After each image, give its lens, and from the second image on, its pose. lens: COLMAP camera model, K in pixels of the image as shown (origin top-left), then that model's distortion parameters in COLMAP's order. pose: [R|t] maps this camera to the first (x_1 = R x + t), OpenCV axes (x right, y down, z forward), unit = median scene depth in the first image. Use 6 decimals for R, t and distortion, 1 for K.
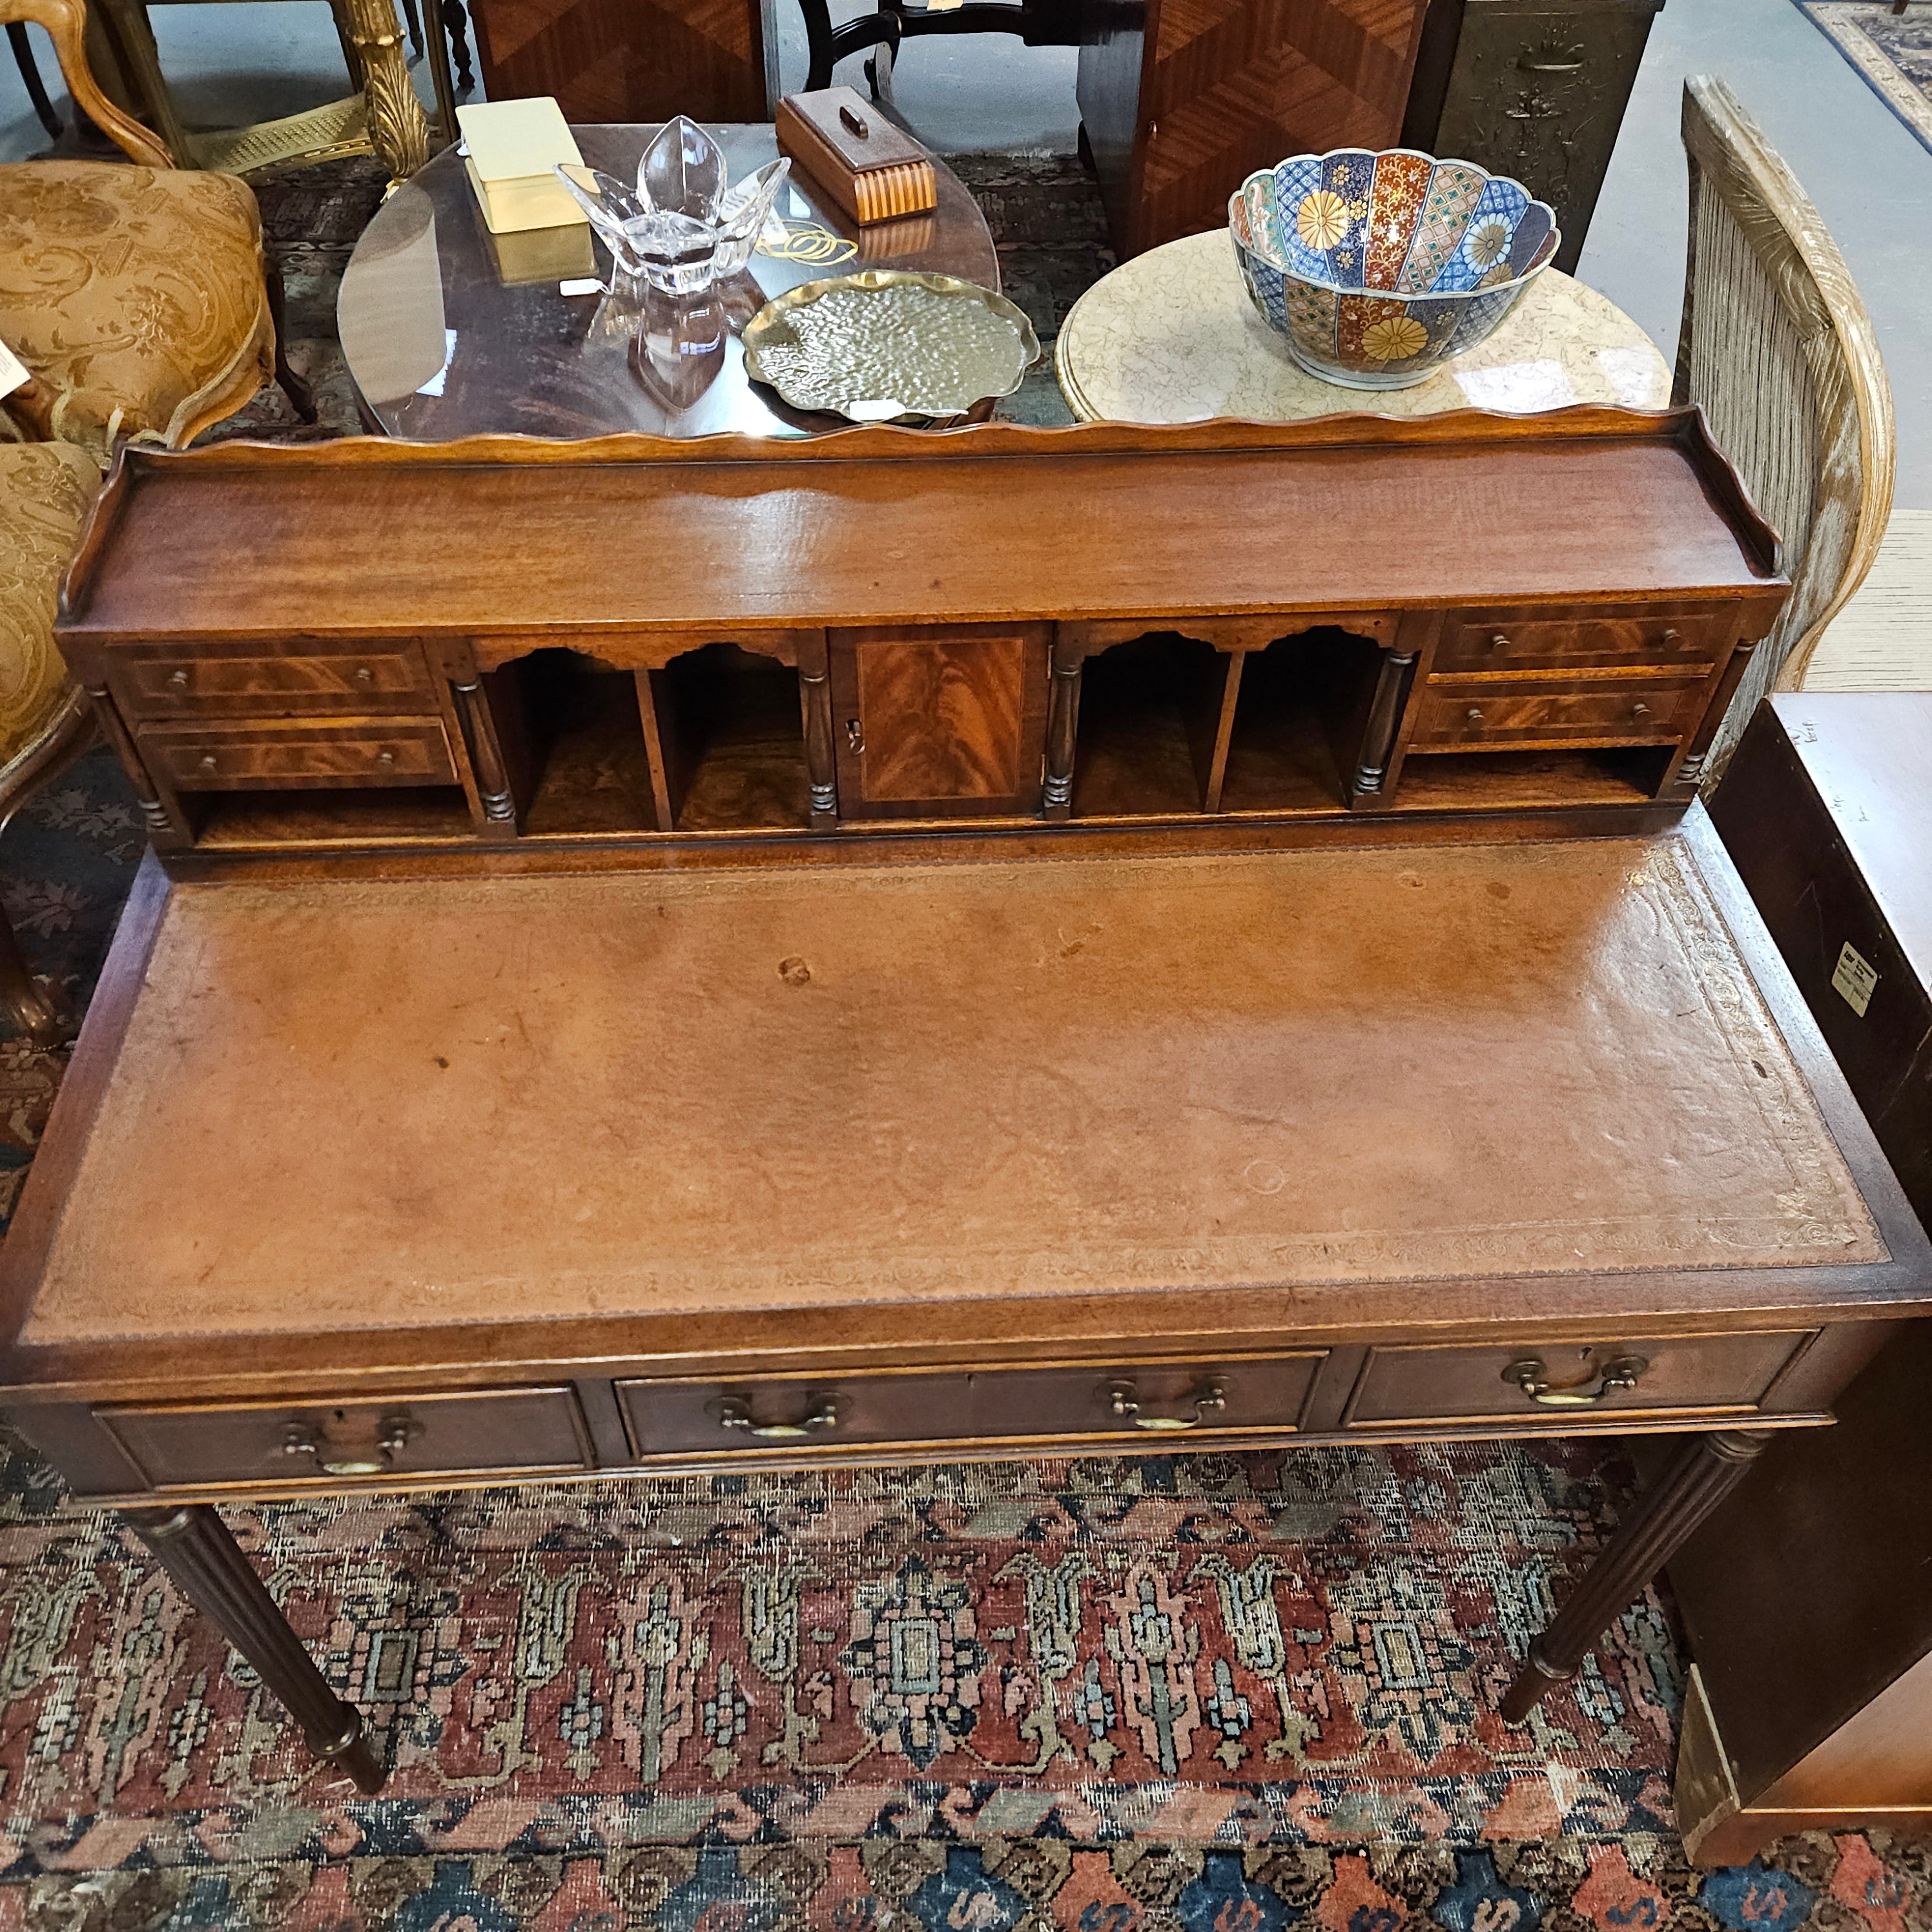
lens RADIAL K [[1703.1, 0, 941.7], [0, 1703.1, 975.5], [0, 0, 1]] dist [0.095167, -0.107433]
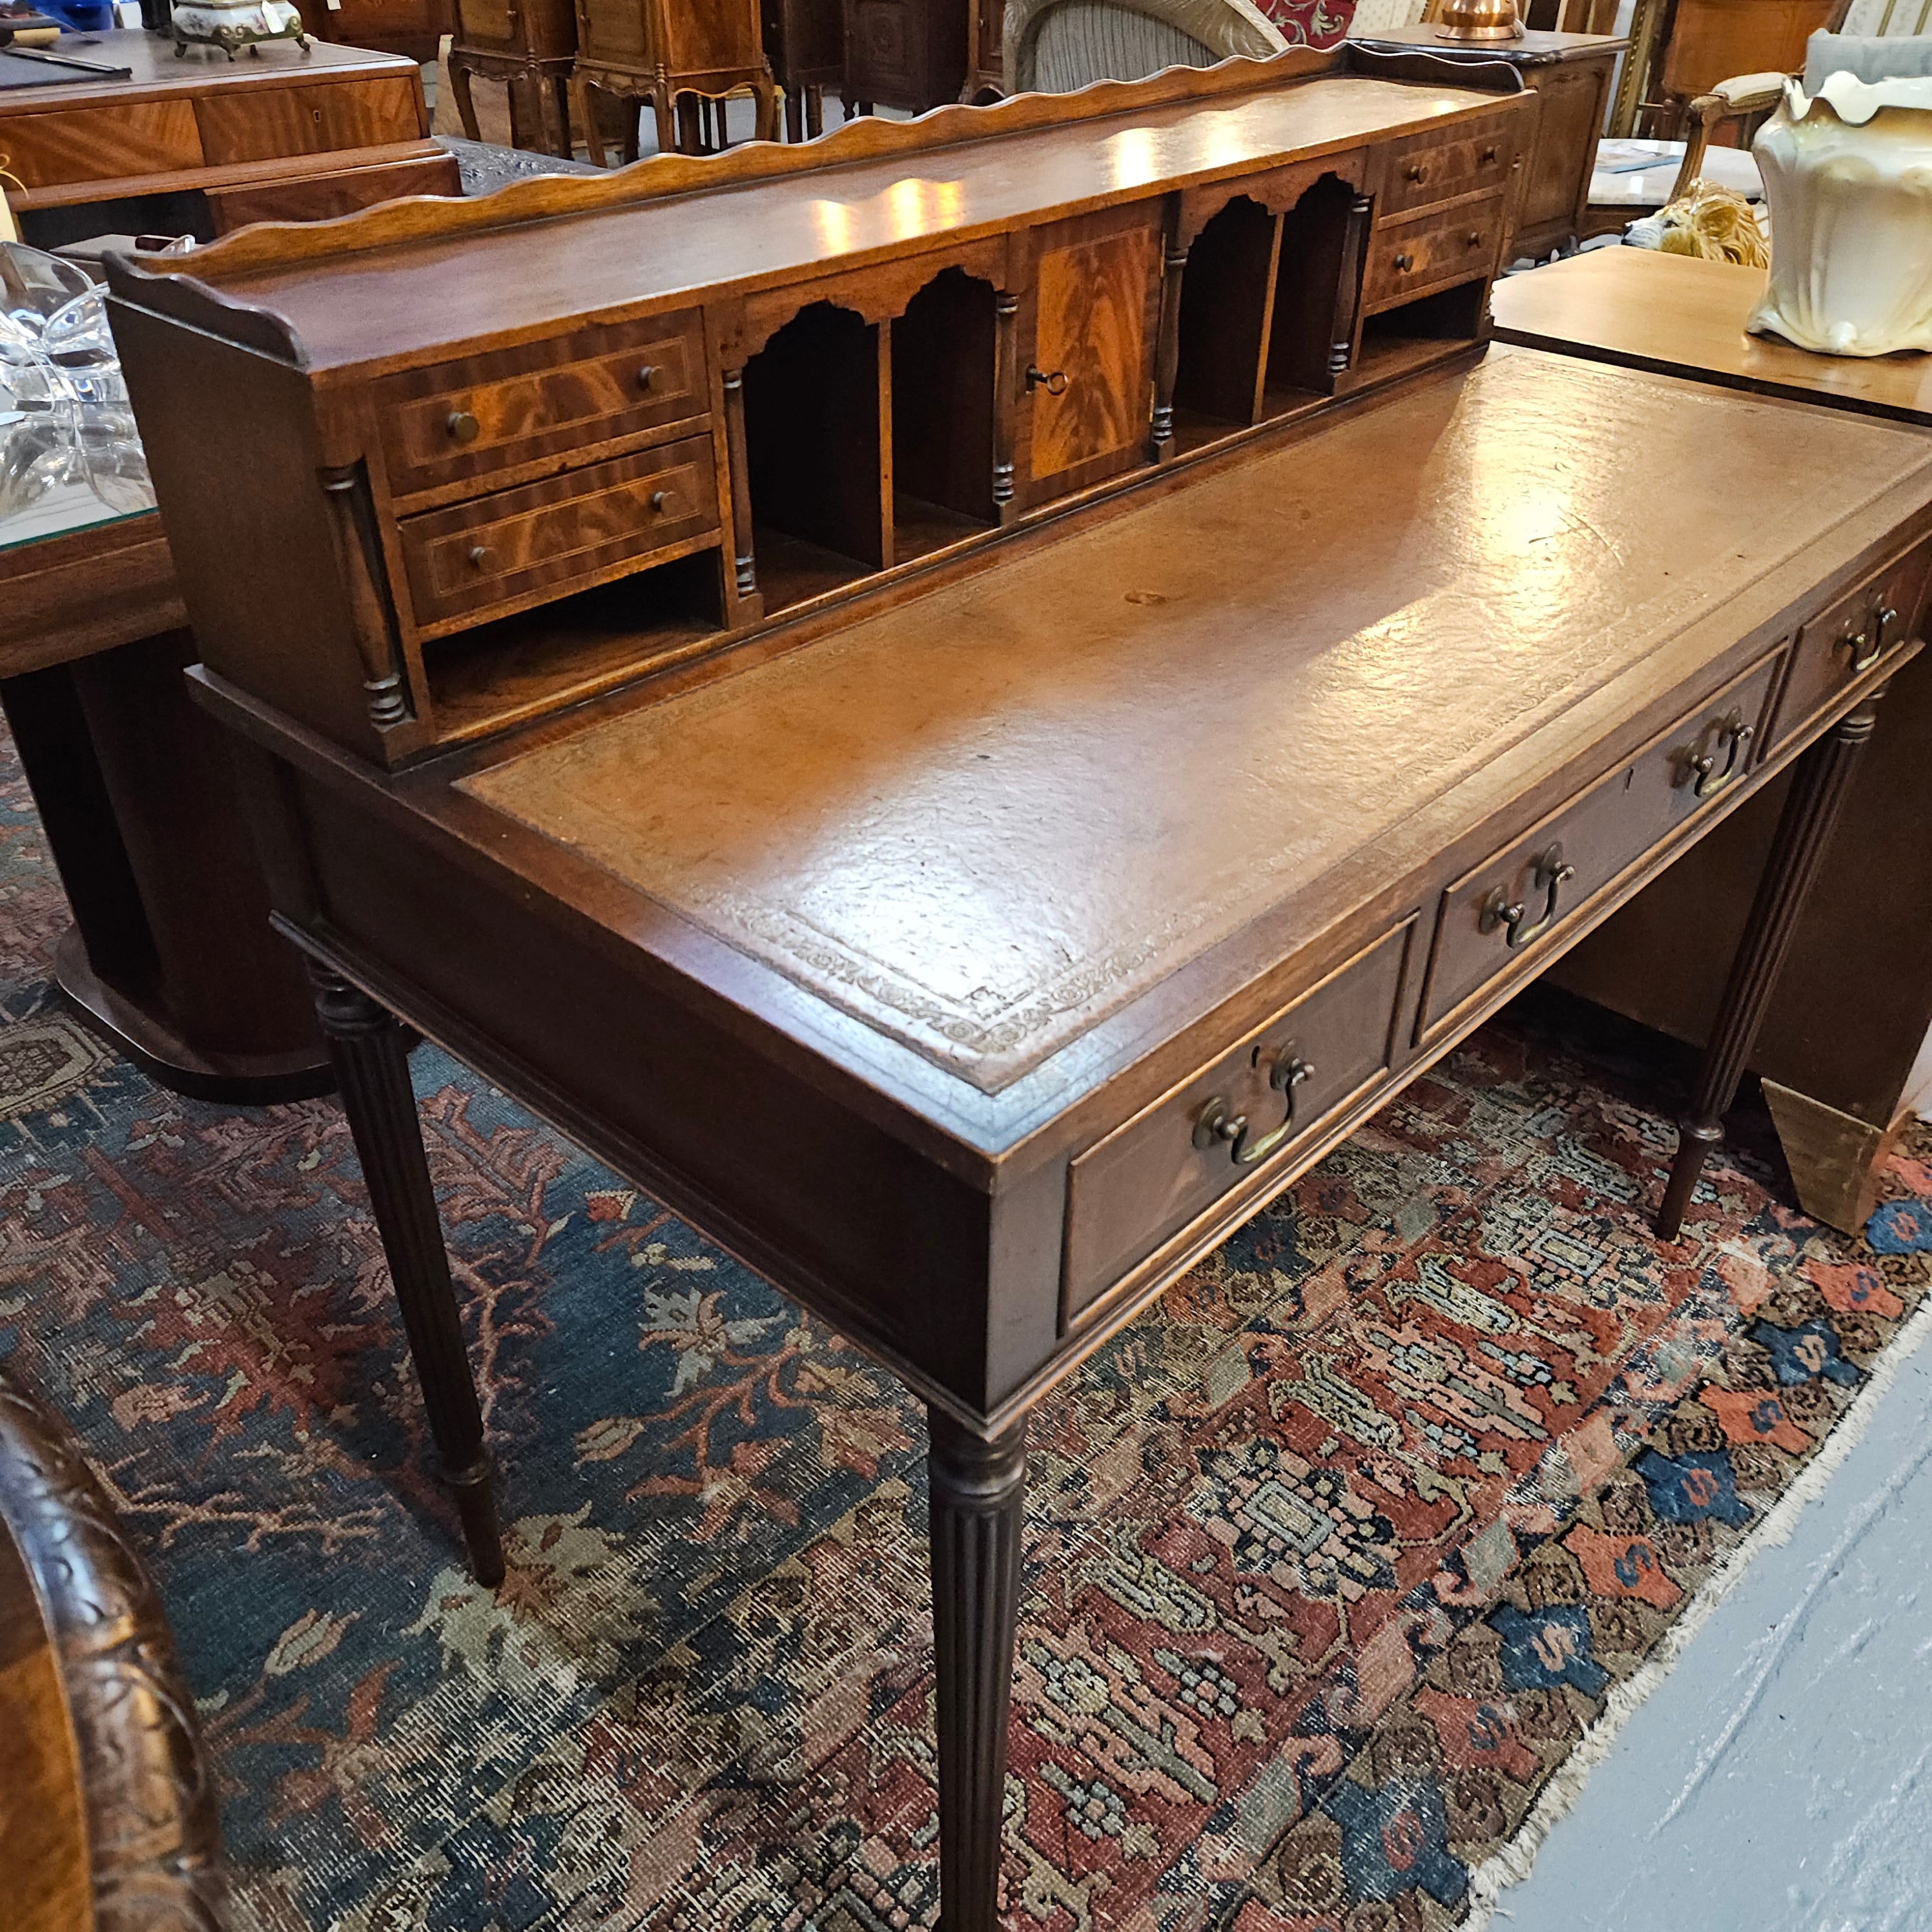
lens RADIAL K [[1703.0, 0, 936.2], [0, 1703.0, 981.0], [0, 0, 1]] dist [0.095098, -0.111765]
pose [[0.727604, -0.398468, 0.558404, -0.541970], [0.515609, 0.854576, -0.062031, 0.122260], [-0.452481, 0.333052, 0.827247, 0.260821]]
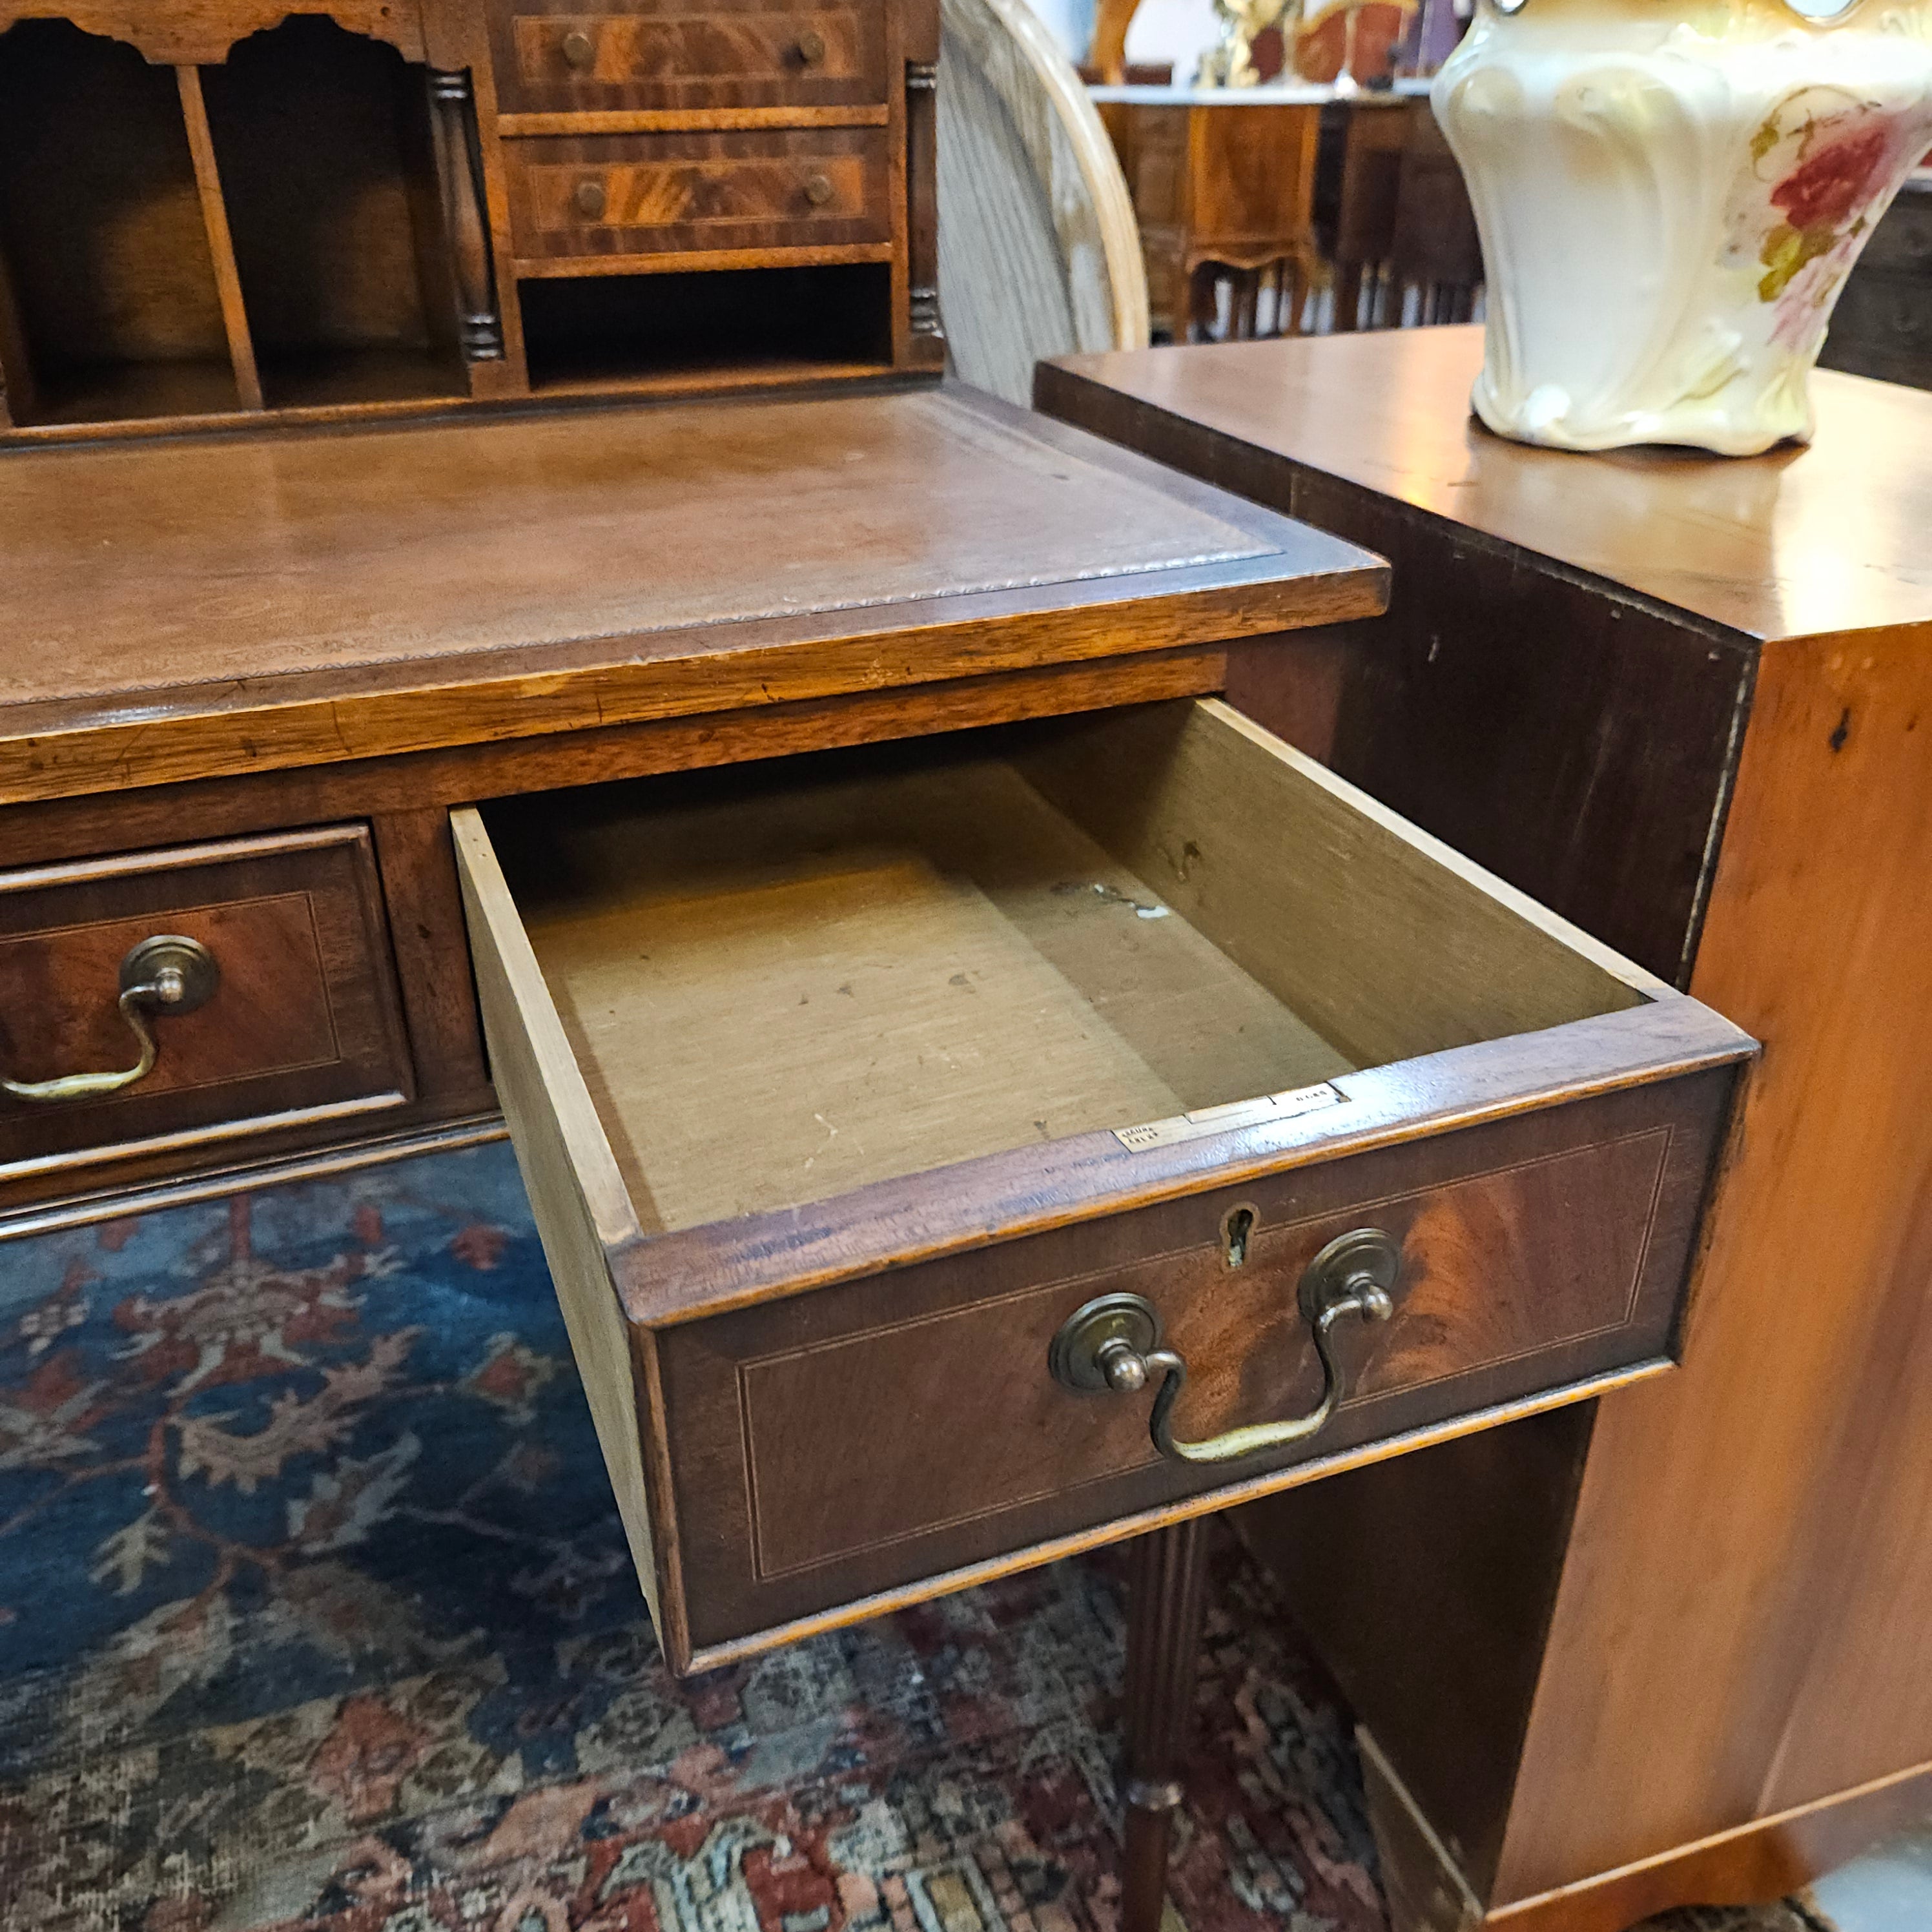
lens RADIAL K [[1746.2, 0, 928.5], [0, 1746.2, 972.8], [0, 0, 1]] dist [0.050162, -0.051995]
pose [[0.955744, -0.158039, 0.248146, 0.157362], [0.235252, 0.917031, -0.322043, 0.295091], [-0.176662, 0.366167, 0.913626, 0.321699]]
